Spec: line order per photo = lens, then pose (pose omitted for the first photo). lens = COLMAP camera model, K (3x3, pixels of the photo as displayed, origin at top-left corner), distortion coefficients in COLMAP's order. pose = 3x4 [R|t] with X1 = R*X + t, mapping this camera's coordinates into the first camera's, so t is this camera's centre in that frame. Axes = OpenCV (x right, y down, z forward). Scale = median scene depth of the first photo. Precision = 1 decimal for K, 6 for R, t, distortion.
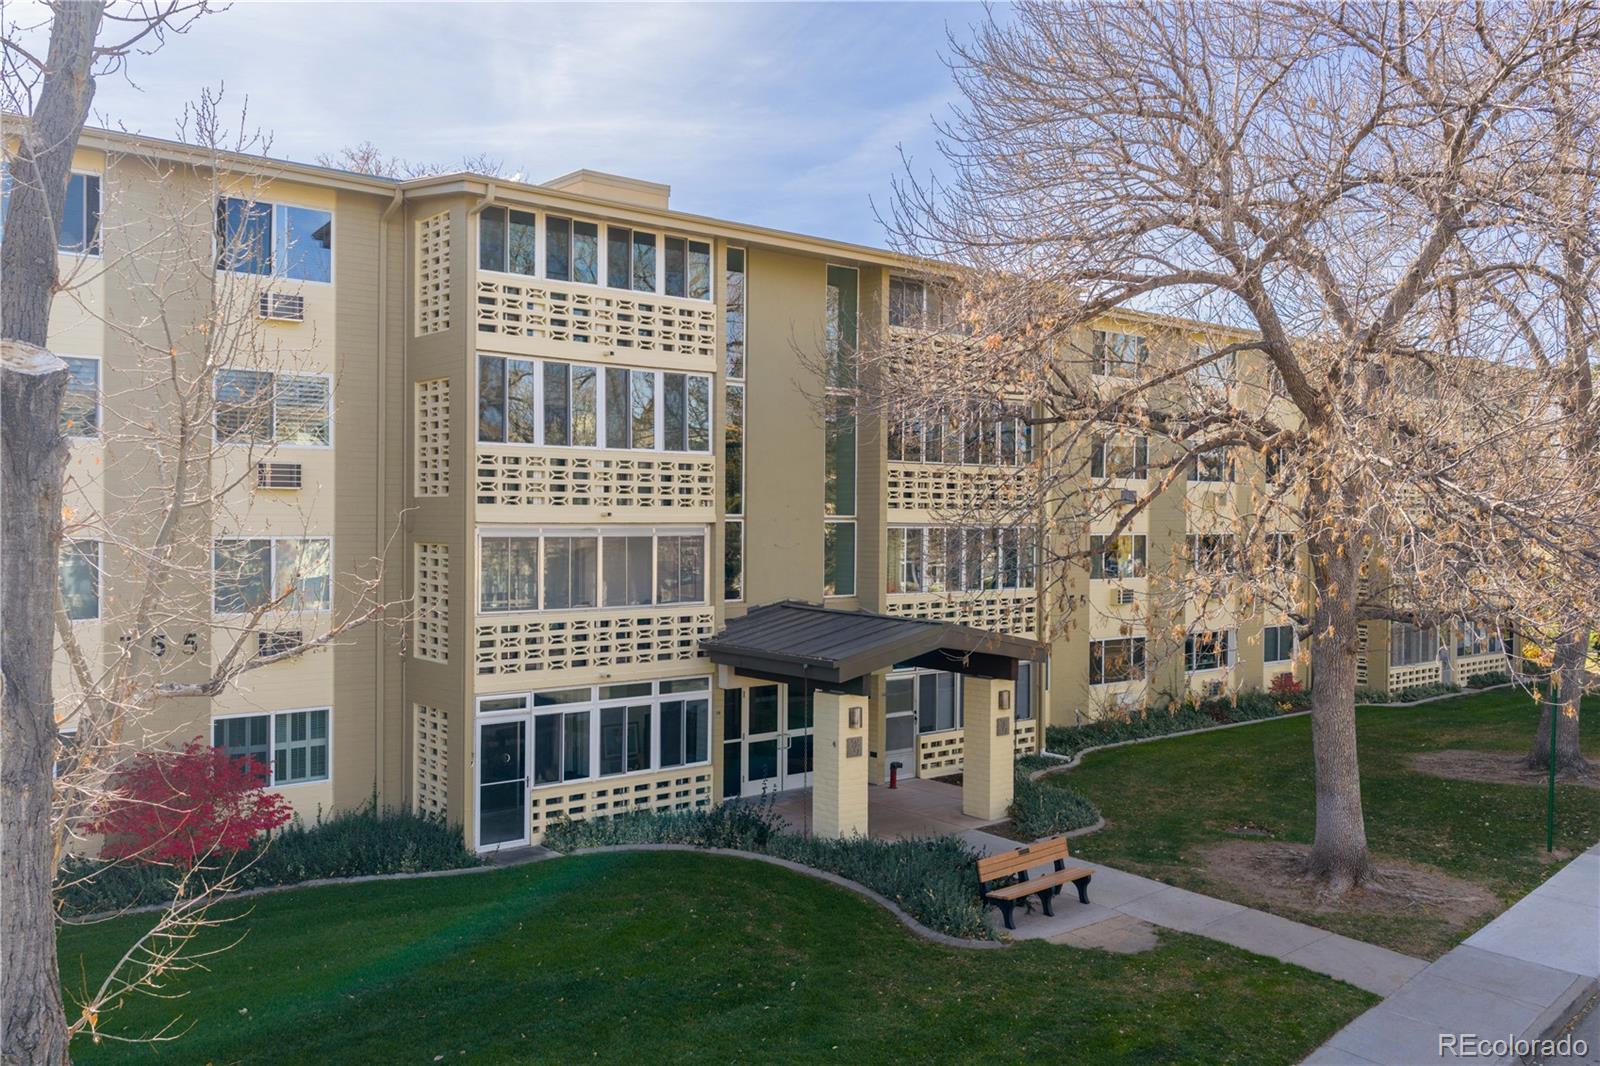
lens RADIAL K [[1320.6, 0, 807.8], [0, 1320.6, 531.0], [0, 0, 1]] dist [0.017751, -0.016520]
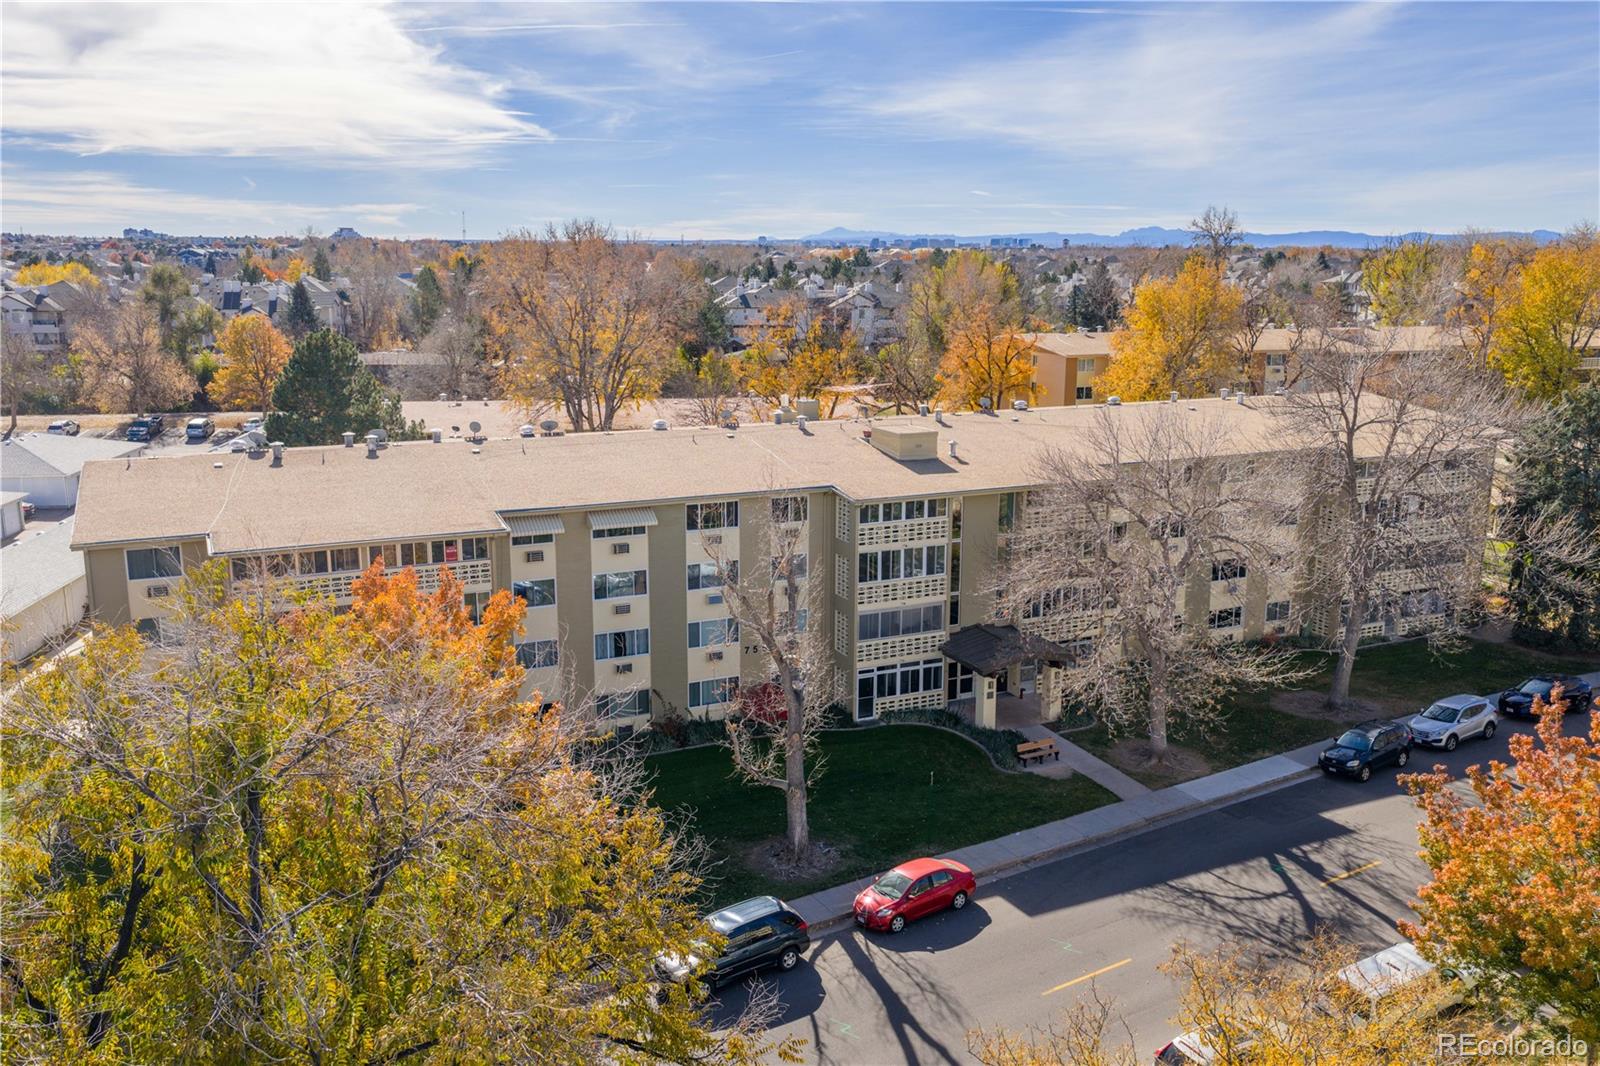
lens RADIAL K [[1320.6, 0, 807.8], [0, 1320.6, 531.0], [0, 0, 1]] dist [0.017751, -0.016520]
pose [[0.966875, 0.049379, -0.250430, 0.335231], [-0.000289, 0.981321, 0.192378, -0.692120], [0.255252, -0.185933, 0.948828, -1.625020]]
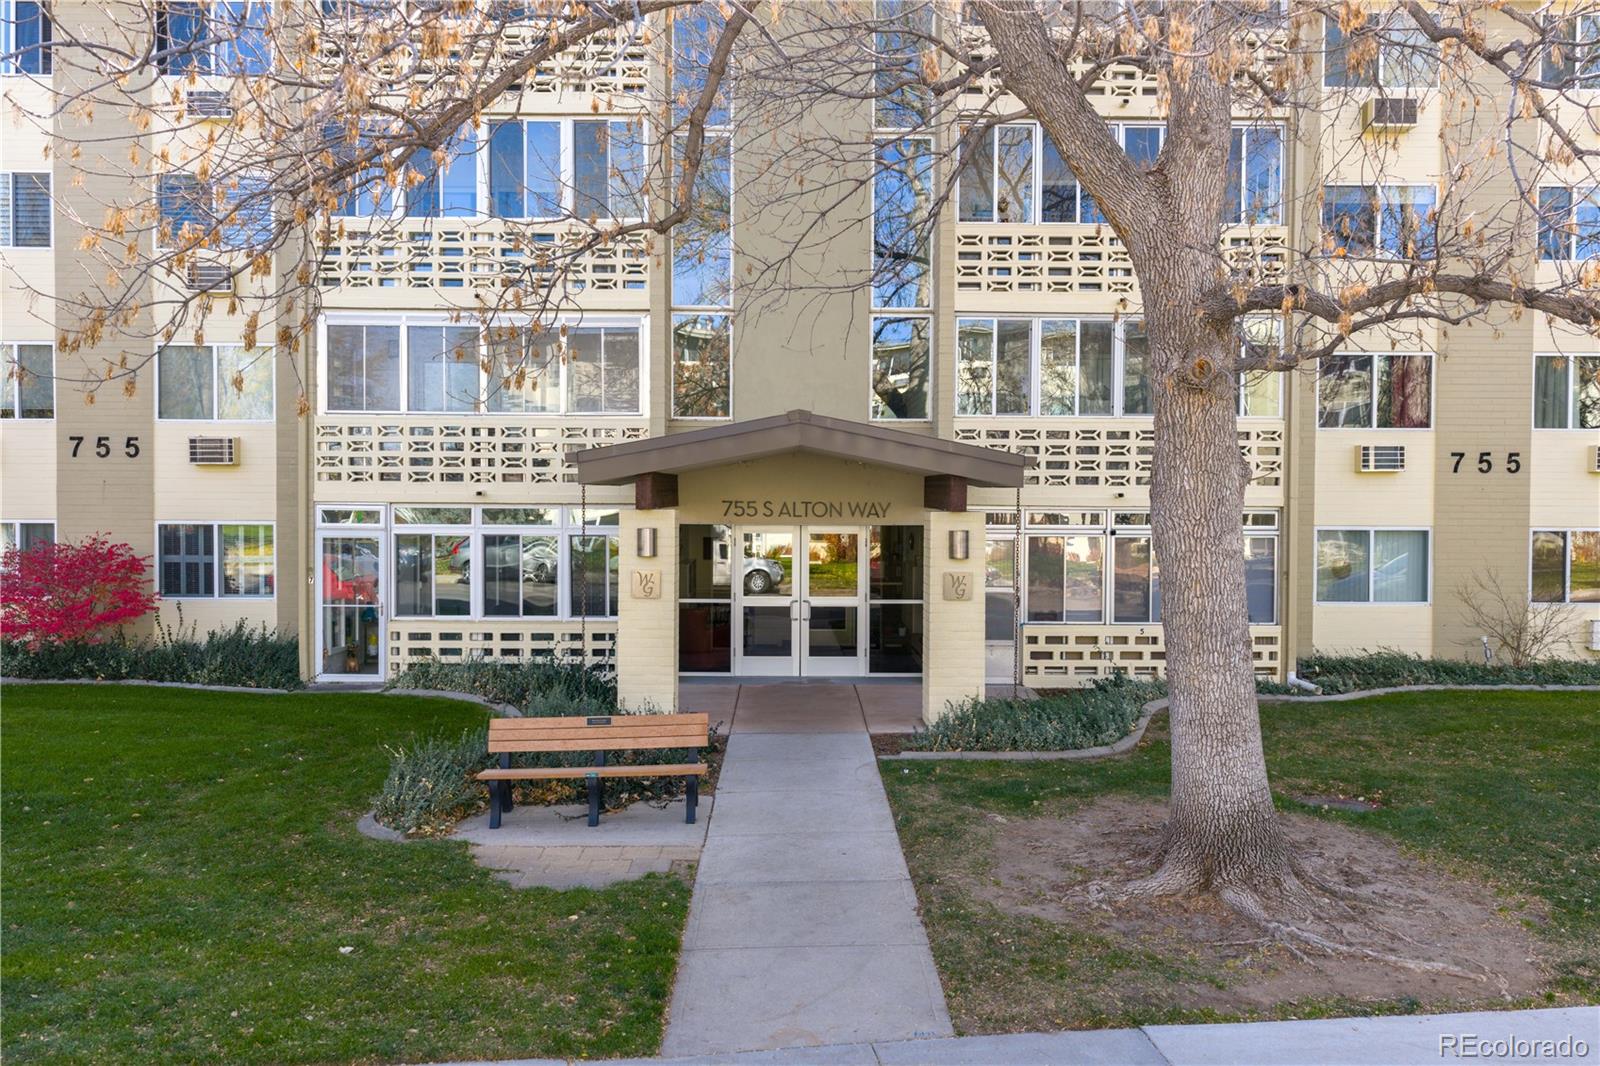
lens RADIAL K [[1320.6, 0, 807.8], [0, 1320.6, 531.0], [0, 0, 1]] dist [0.017751, -0.016520]
pose [[0.772598, 0.012208, -0.634778, 0.542195], [-0.006847, 0.999917, 0.010898, 0.125543], [0.634859, -0.004073, 0.772618, 0.502417]]
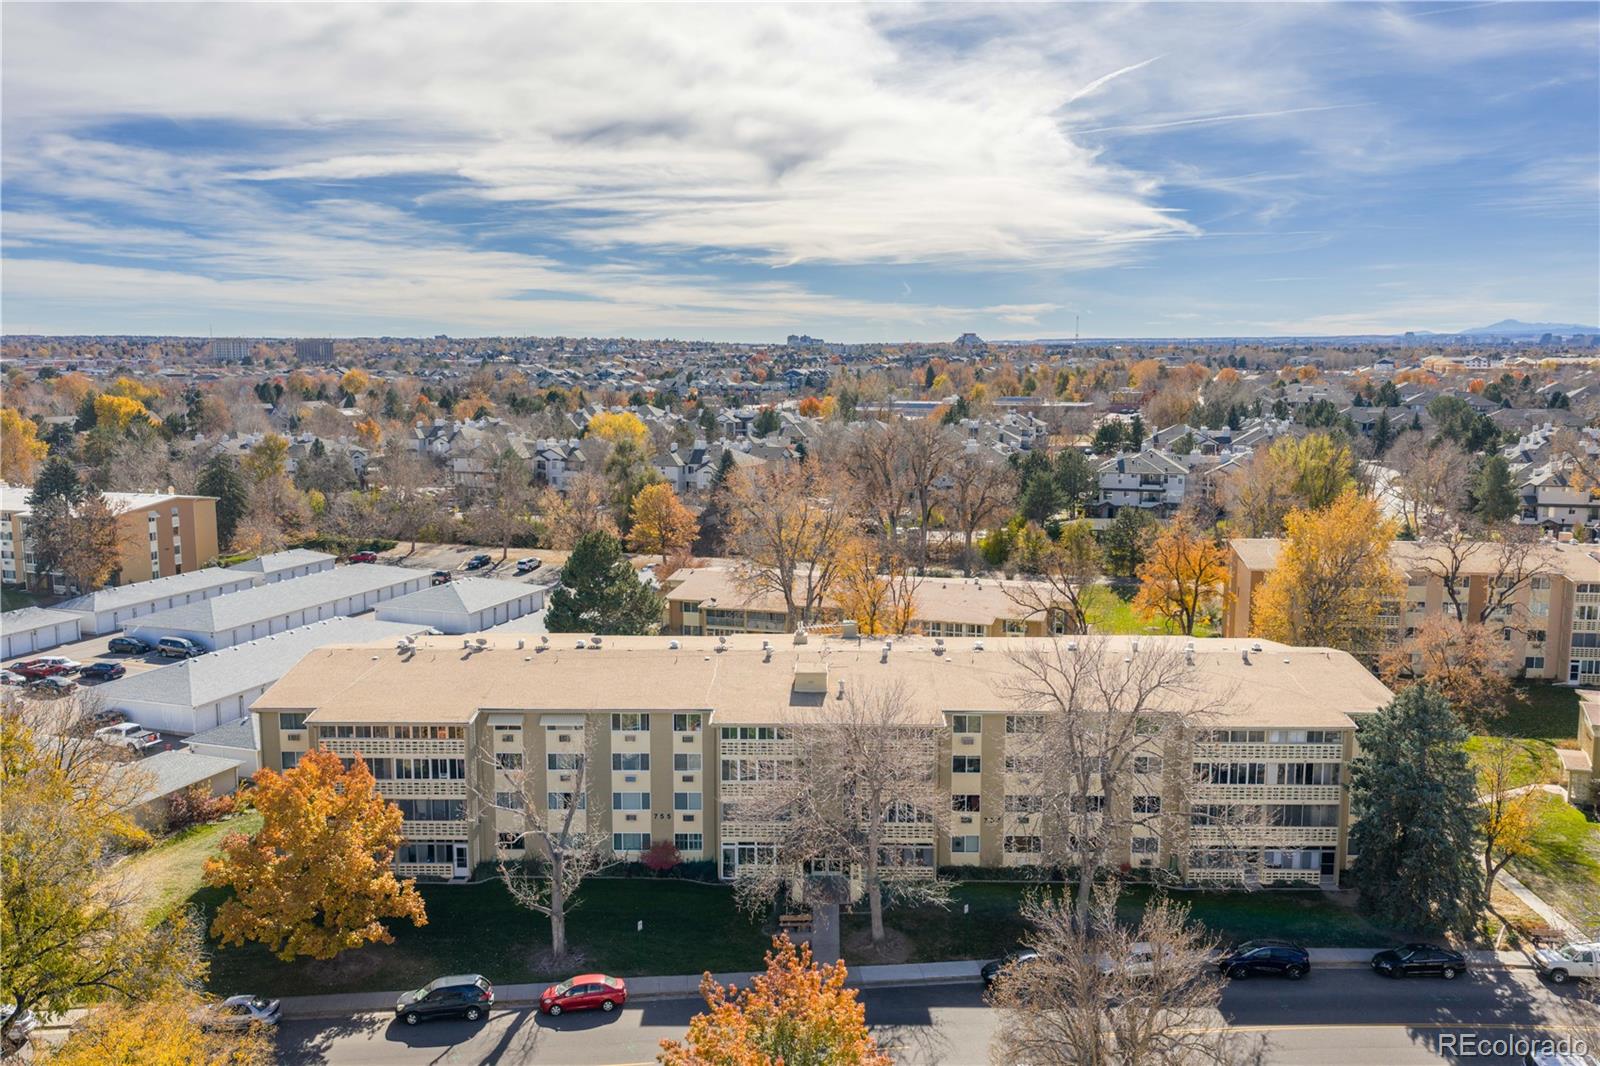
lens RADIAL K [[1320.6, 0, 807.8], [0, 1320.6, 531.0], [0, 0, 1]] dist [0.017751, -0.016520]
pose [[0.756516, 0.080962, -0.648944, 2.394711], [-0.002458, 0.992652, 0.120977, -1.255204], [0.653970, -0.089926, 0.751157, -1.709892]]
